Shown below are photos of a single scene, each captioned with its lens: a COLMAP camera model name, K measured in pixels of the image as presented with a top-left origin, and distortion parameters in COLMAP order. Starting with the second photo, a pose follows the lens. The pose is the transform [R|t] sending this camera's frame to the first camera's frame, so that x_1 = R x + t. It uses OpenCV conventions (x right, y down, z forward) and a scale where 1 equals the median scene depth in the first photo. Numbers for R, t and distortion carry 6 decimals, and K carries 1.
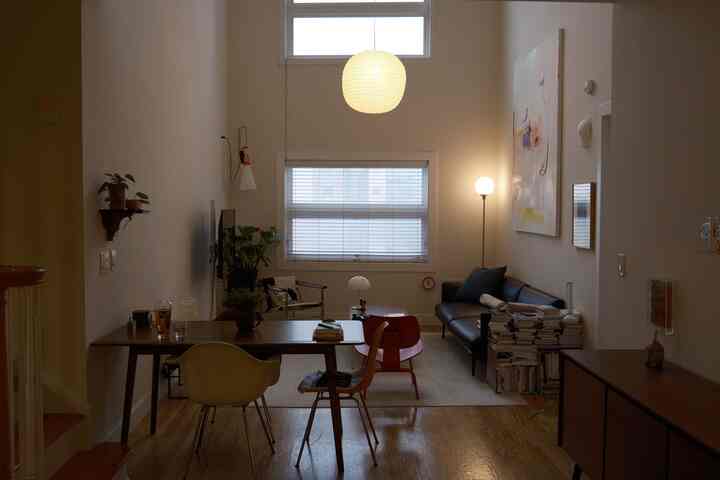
lens RADIAL K [[846.8, 0, 360.0], [0, 846.8, 240.0], [0, 0, 1]] dist [-0.000881, -0.001314]
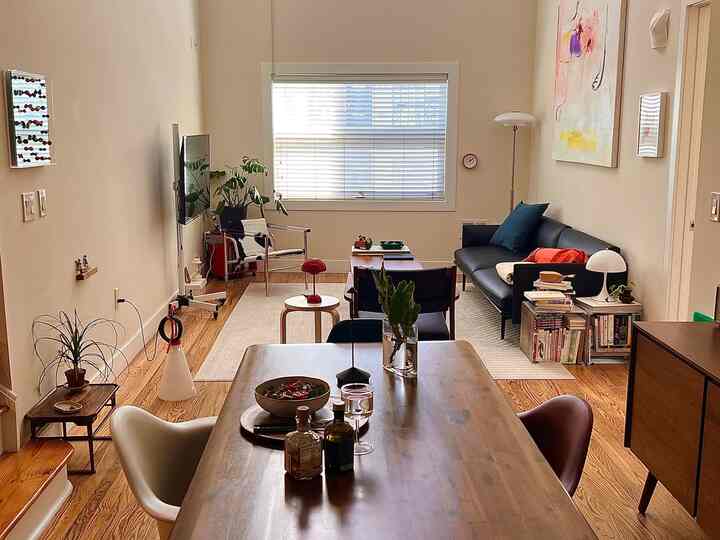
lens RADIAL K [[777.3, 0, 360.0], [0, 777.3, 270.0], [0, 0, 1]] dist [0.012229, 0.001878]
pose [[0.999979, -0.005609, -0.003148, -0.002056], [0.005969, 0.991581, 0.129347, -0.004508], [0.002396, -0.129363, 0.991594, 0.259212]]
